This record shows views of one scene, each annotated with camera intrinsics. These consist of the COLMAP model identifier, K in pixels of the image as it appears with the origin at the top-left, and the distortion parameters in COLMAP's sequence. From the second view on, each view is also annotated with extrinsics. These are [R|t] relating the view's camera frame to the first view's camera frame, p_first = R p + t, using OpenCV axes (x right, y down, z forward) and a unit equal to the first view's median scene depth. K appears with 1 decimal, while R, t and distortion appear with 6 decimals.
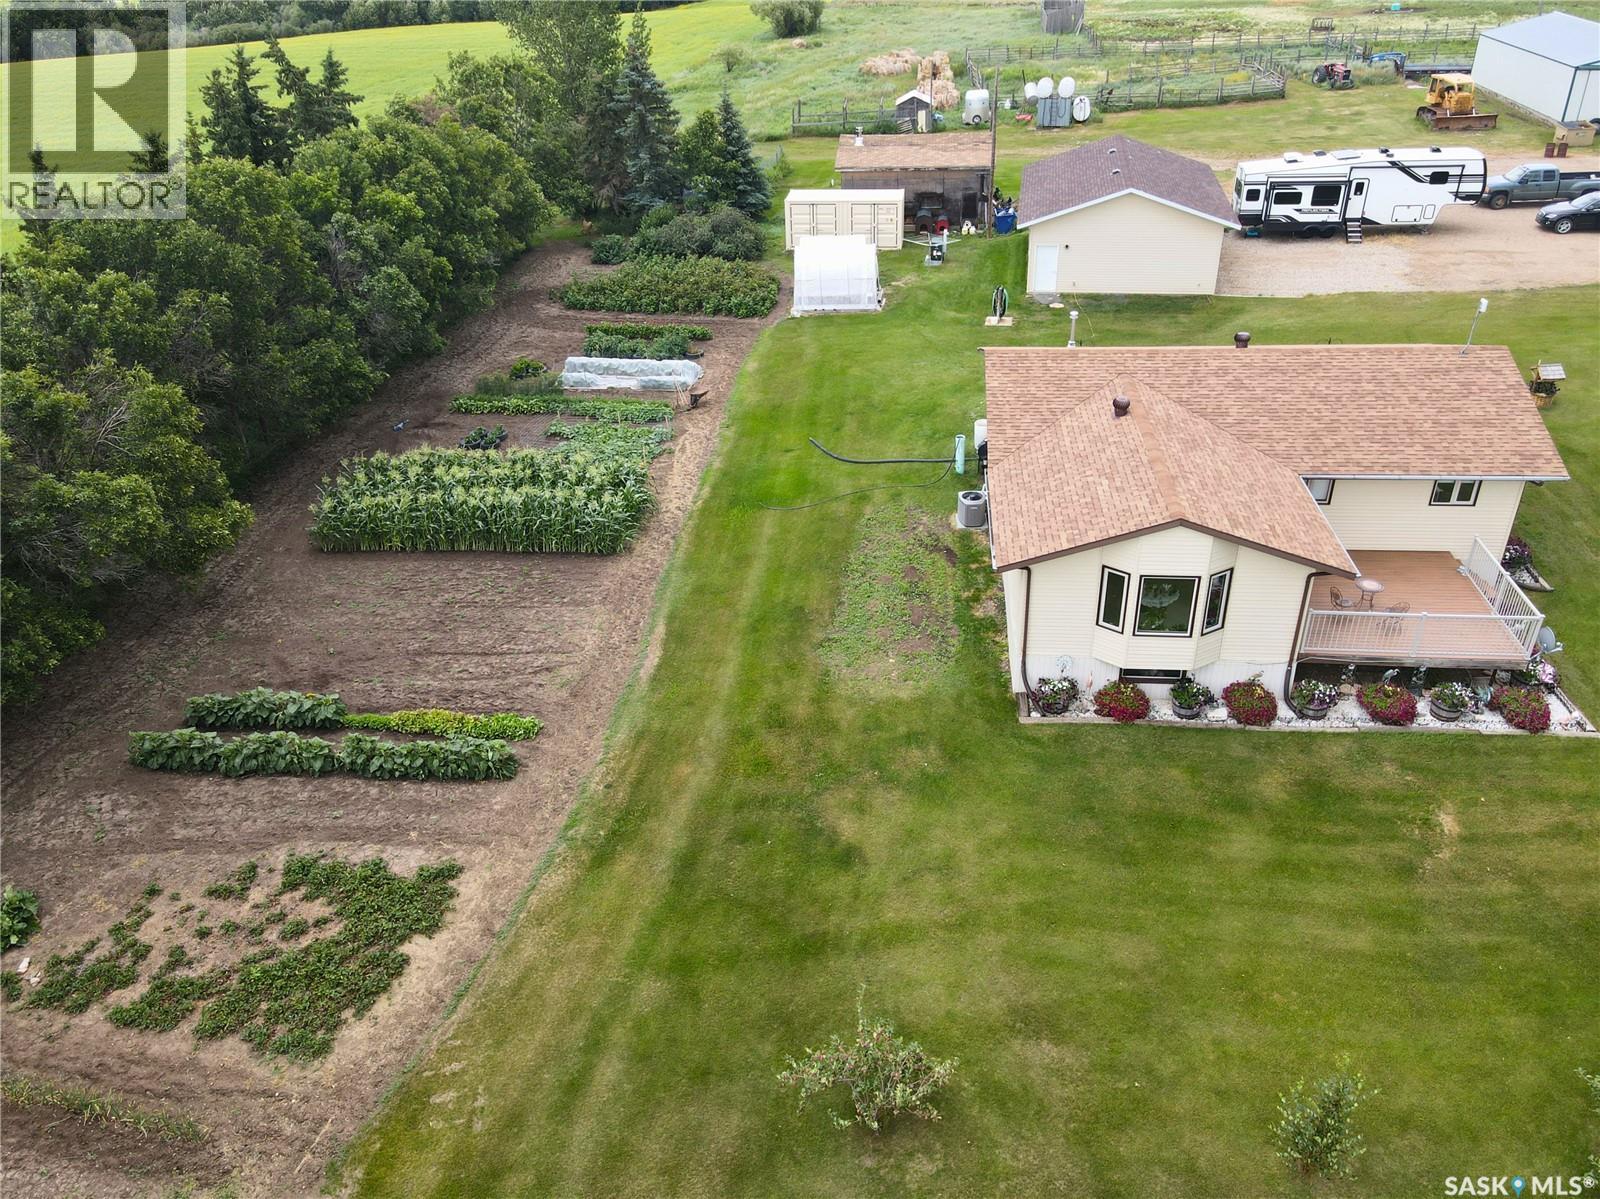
lens RADIAL K [[1186.8, 0, 800.0], [0, 1186.8, 599.5], [0, 0, 1]] dist [0.018381, 0.004204]
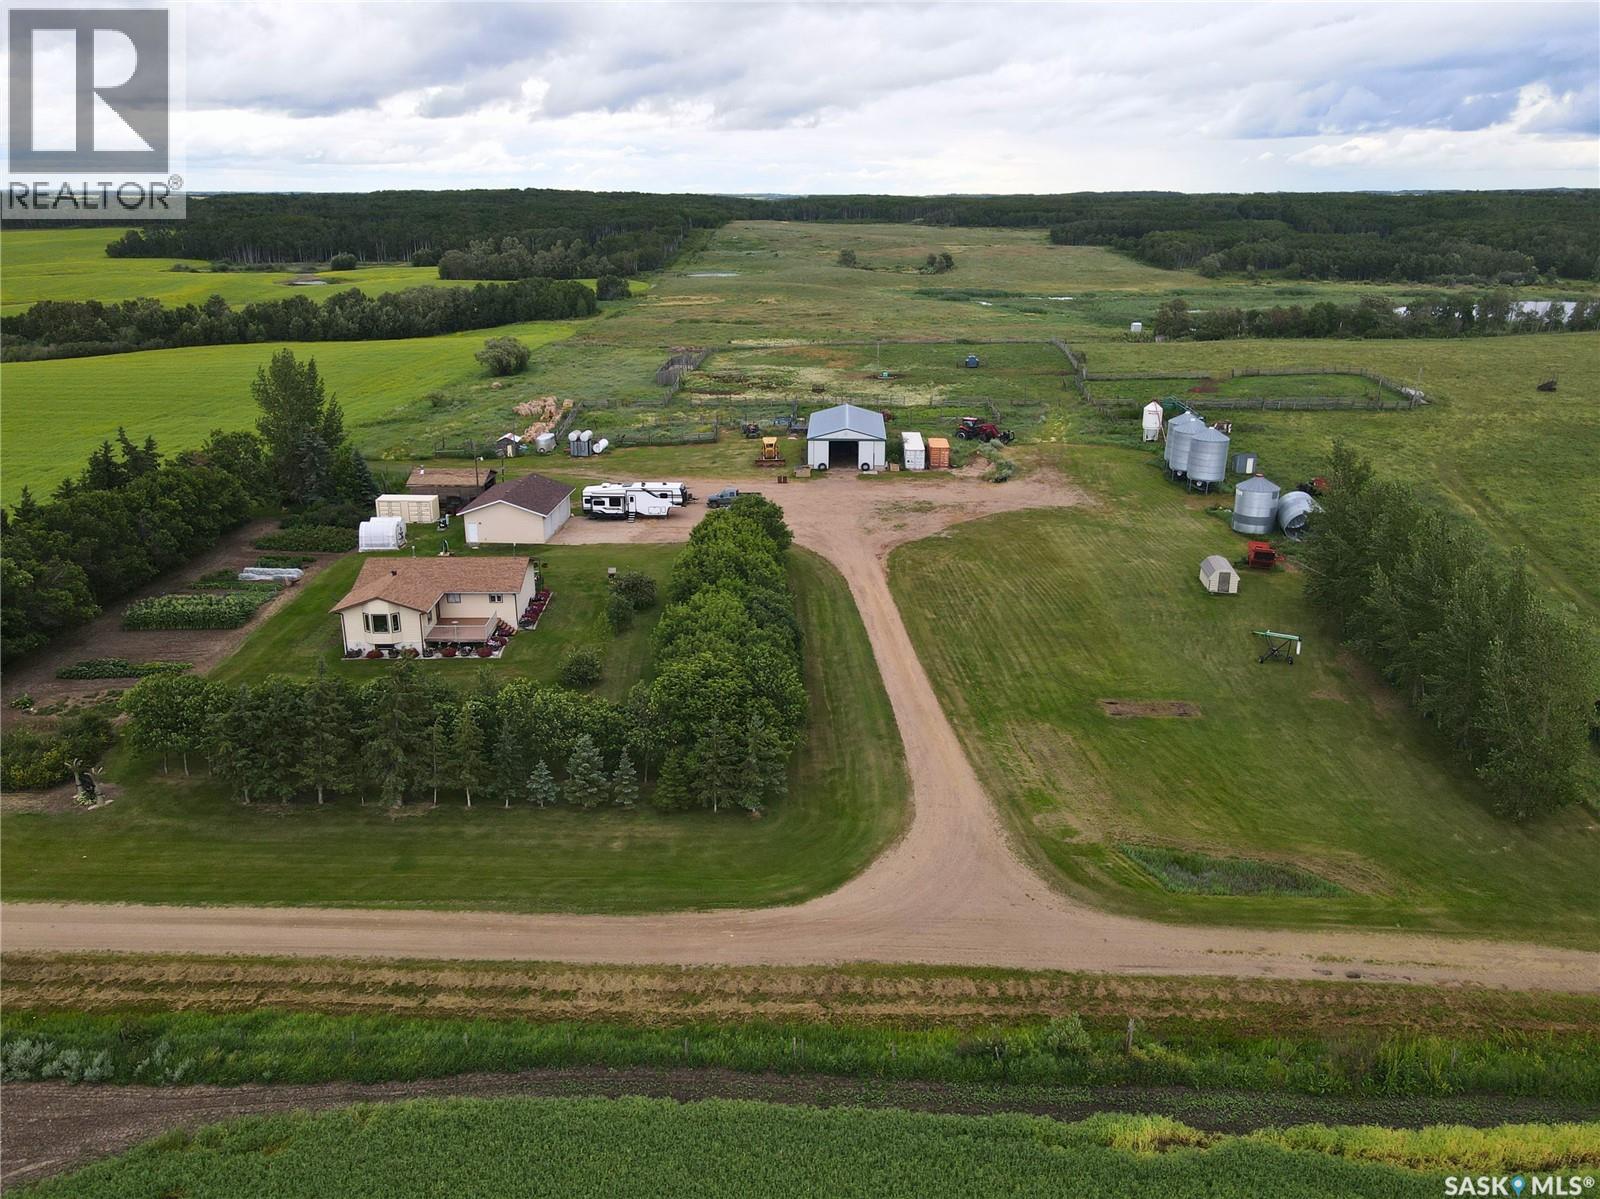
lens RADIAL K [[1224.9, 0, 798.0], [0, 1224.9, 592.9], [0, 0, 1]] dist [-0.010158, 0.064010]
pose [[0.992254, 0.000604, 0.124222, 0.664990], [0.026888, 0.975238, -0.219519, 0.457413], [-0.121279, 0.221159, 0.967667, -1.644795]]
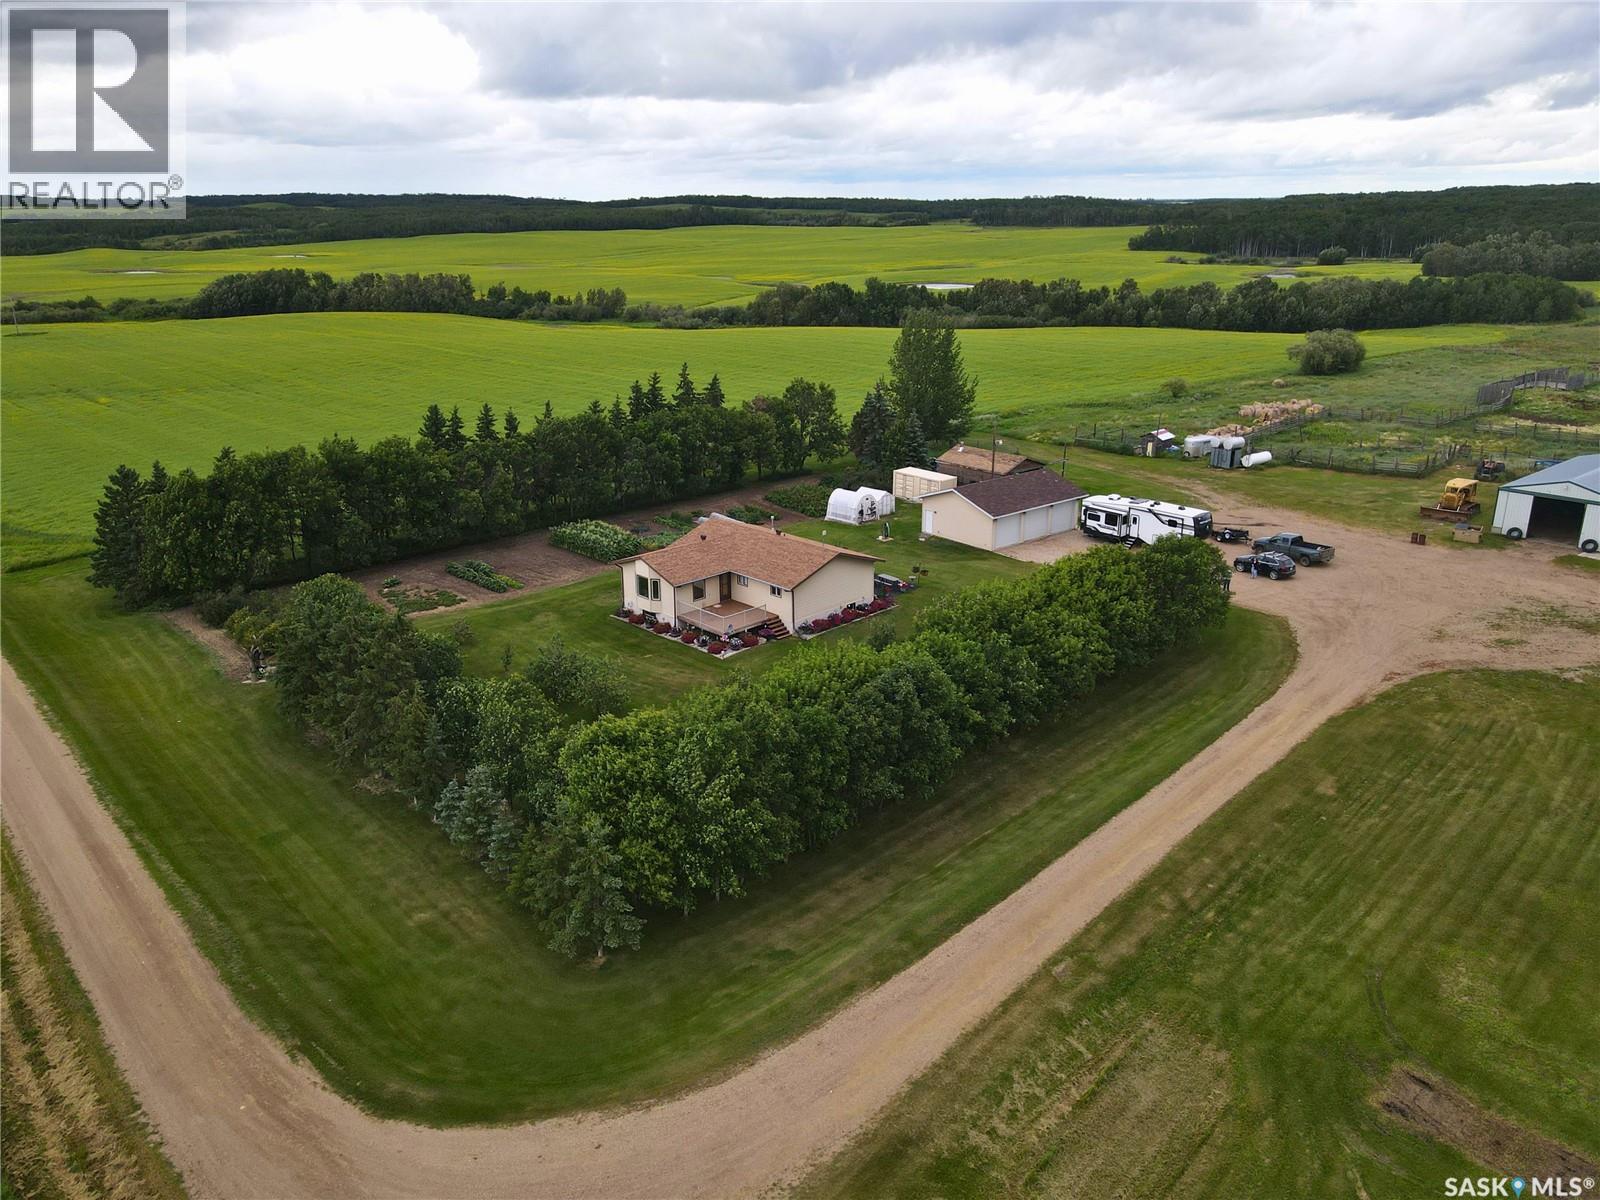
lens RADIAL K [[1186.8, 0, 800.0], [0, 1186.8, 600.0], [0, 0, 1]] dist [0.018381, 0.004204]
pose [[0.762686, 0.235913, -0.602209, 1.562090], [-0.349435, 0.933813, -0.076734, 0.082668], [0.544248, 0.268957, 0.794642, -0.791950]]
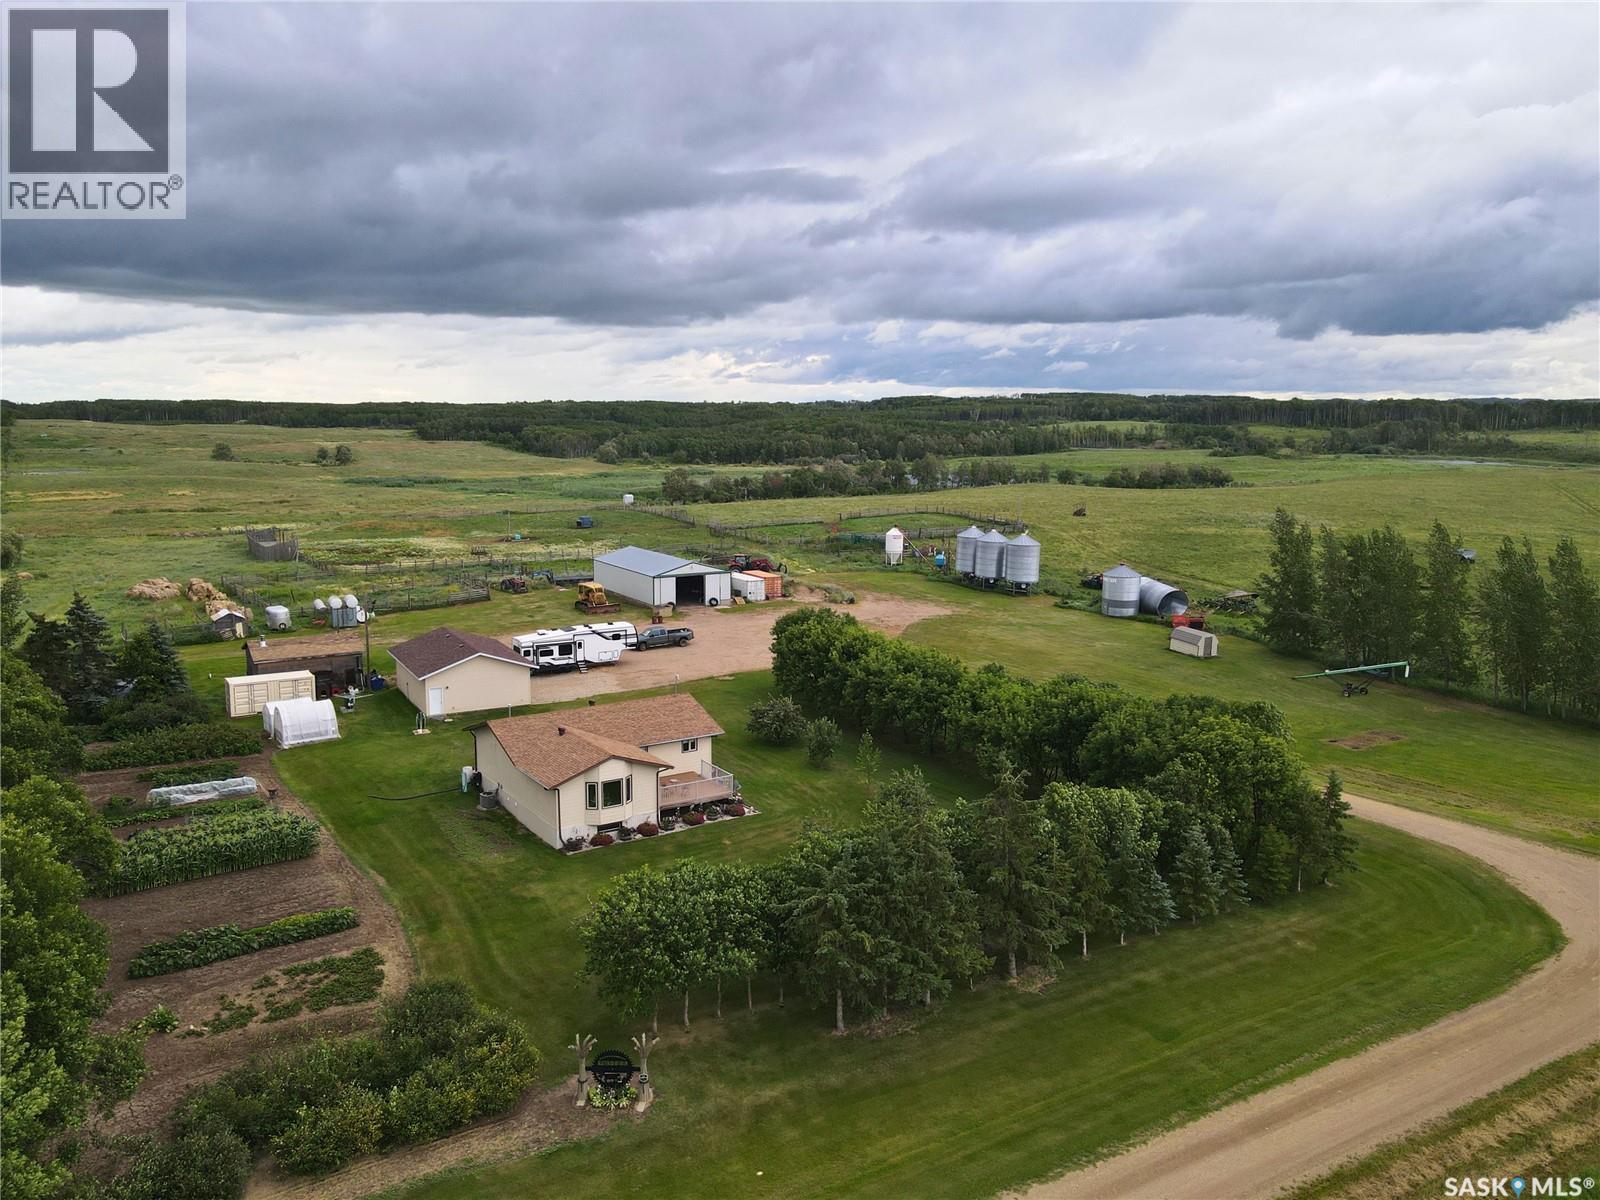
lens RADIAL K [[1210.4, 0, 805.3], [0, 1210.4, 570.1], [0, 0, 1]] dist [0.009707, 0.004187]
pose [[0.767380, -0.041267, 0.639863, -0.613539], [0.296830, 0.907418, -0.297463, 0.282063], [-0.568348, 0.418198, 0.708584, -0.766576]]
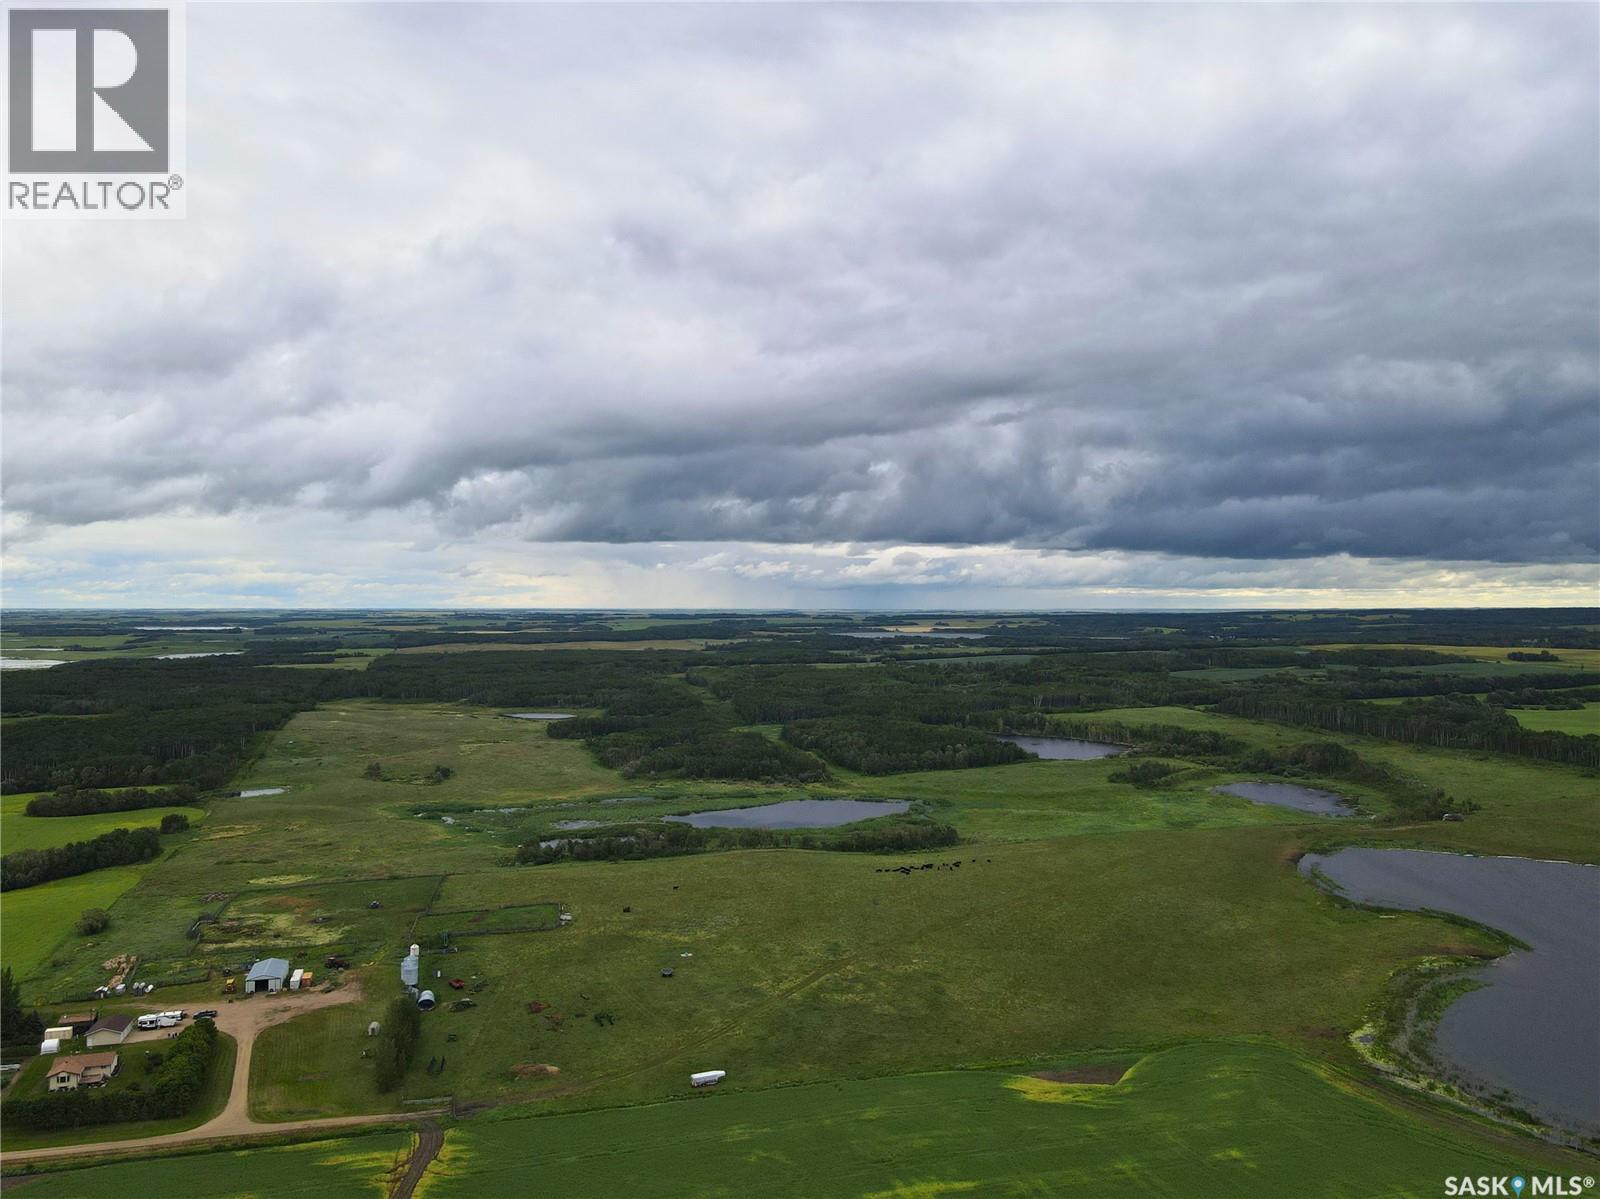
lens RADIAL K [[1202.5, 0, 805.8], [0, 1202.5, 600.5], [0, 0, 1]] dist [0.018575, -0.008092]
pose [[0.903344, 0.041292, 0.426924, 0.961275], [0.188667, 0.855637, -0.481965, 1.806064], [-0.385193, 0.515926, 0.765145, -7.779047]]
